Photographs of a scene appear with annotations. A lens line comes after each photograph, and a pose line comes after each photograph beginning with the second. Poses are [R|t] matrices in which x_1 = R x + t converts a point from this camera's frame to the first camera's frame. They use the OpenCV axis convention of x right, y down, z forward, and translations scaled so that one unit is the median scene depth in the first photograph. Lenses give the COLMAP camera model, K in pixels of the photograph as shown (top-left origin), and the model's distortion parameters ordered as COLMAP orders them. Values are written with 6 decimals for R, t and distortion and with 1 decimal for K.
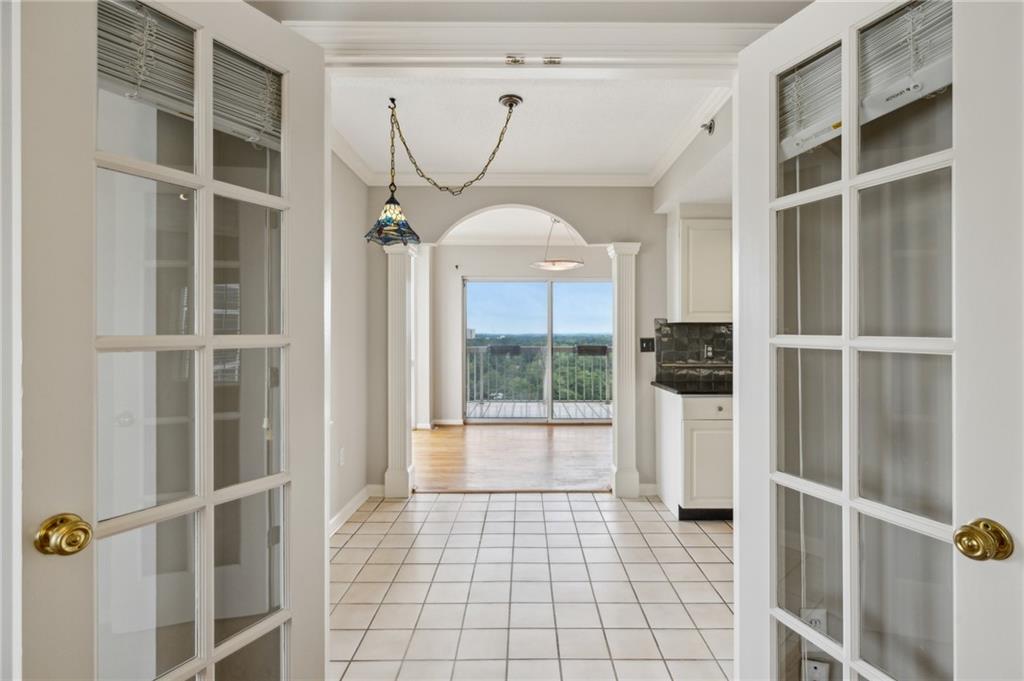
lens RADIAL K [[494.7, 0, 519.8], [0, 494.7, 333.7], [0, 0, 1]] dist [-0.011446, -0.000765]
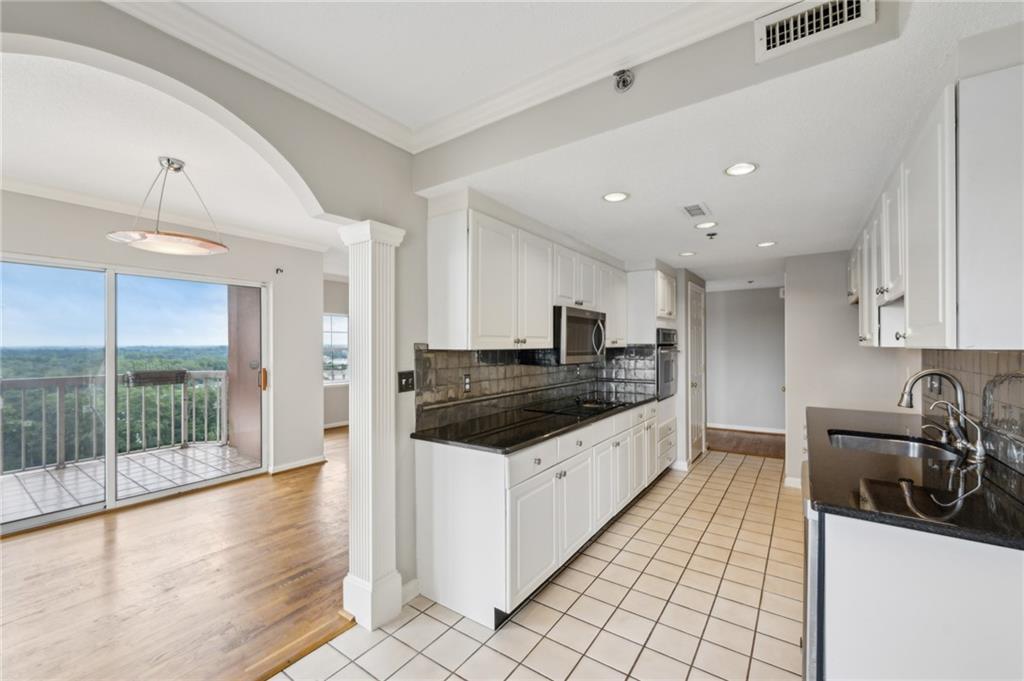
lens RADIAL K [[415.5, 0, 508.5], [0, 415.5, 342.9], [0, 0, 1]] dist [-0.001799, -0.000330]
pose [[0.568642, 0.002101, 0.822583, -0.134937], [0.003262, 0.999983, -0.004810, -0.027042], [-0.822579, 0.005419, 0.568625, 0.547916]]
